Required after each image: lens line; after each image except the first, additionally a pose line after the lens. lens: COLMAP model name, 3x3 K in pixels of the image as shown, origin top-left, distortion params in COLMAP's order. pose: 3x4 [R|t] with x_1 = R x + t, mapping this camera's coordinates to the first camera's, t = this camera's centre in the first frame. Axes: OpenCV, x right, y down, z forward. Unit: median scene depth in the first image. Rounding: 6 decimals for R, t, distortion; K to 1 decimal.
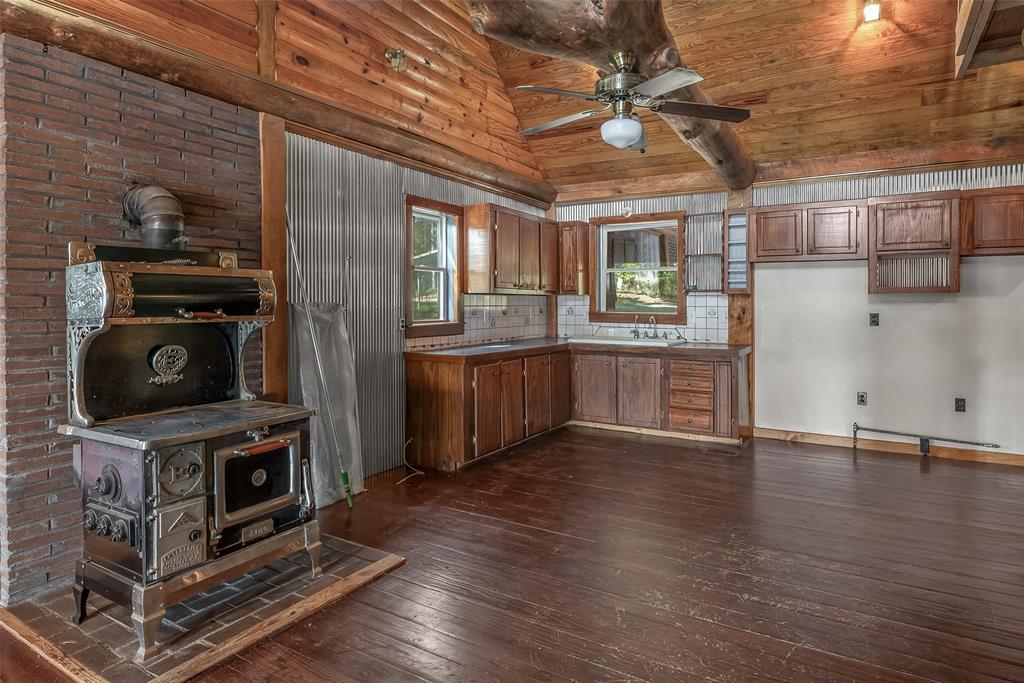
lens RADIAL K [[579.5, 0, 522.5], [0, 579.5, 303.8], [0, 0, 1]] dist [-0.004874, 0.001983]
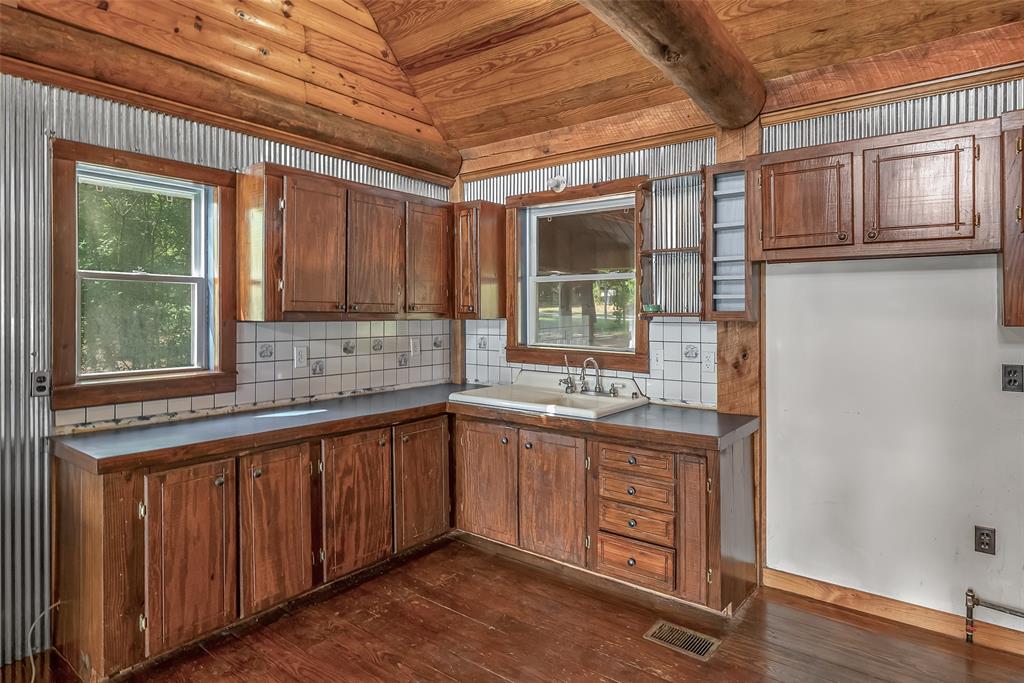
lens RADIAL K [[579.5, 0, 523.2], [0, 579.5, 312.4], [0, 0, 1]] dist [-0.004874, 0.001983]
pose [[0.993376, -0.001342, -0.114897, 0.239187], [0.000880, 0.999991, -0.004073, -0.023124], [0.114902, 0.003945, 0.993369, 0.438661]]
